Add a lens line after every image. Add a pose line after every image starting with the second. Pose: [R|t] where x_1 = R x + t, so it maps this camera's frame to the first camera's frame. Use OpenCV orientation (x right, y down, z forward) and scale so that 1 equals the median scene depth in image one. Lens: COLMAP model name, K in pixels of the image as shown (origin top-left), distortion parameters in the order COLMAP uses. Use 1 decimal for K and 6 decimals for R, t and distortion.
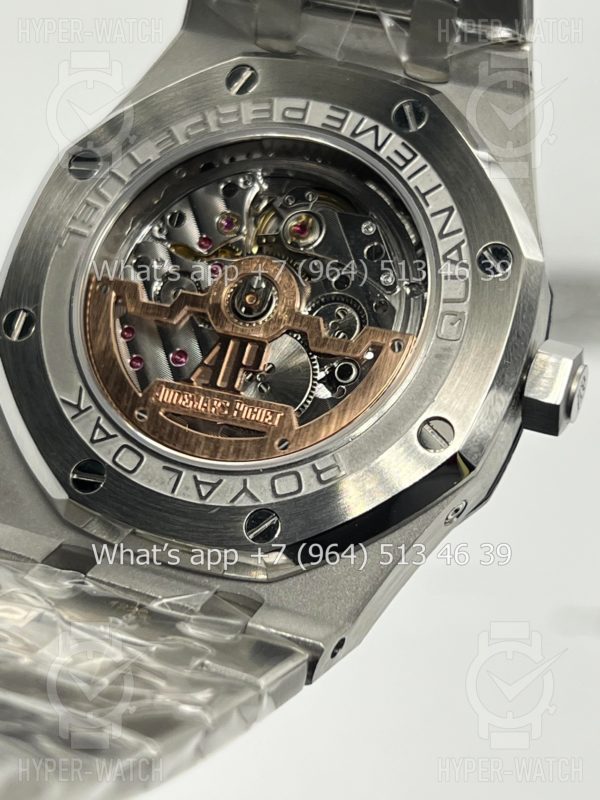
lens RADIAL K [[1866.0, 0, 300.4], [0, 1866.0, 400.3], [0, 0, 1]] dist [0.297460, 0.000000]
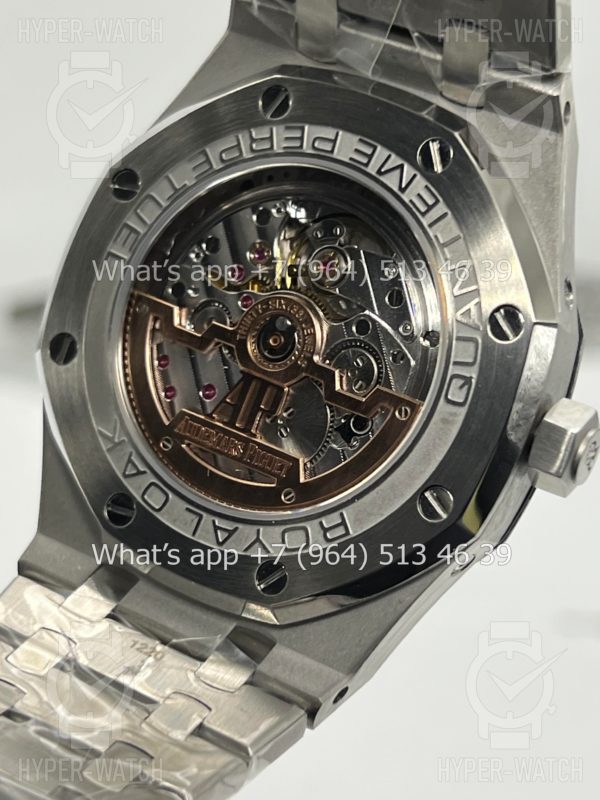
lens RADIAL K [[1866.0, 0, 299.8], [0, 1866.0, 400.0], [0, 0, 1]] dist [0.297460, 0.000000]
pose [[0.982285, 0.036515, -0.183800, 0.175243], [0.013164, 0.964961, 0.262062, -0.289139], [0.186929, -0.259840, 0.947386, 0.027388]]
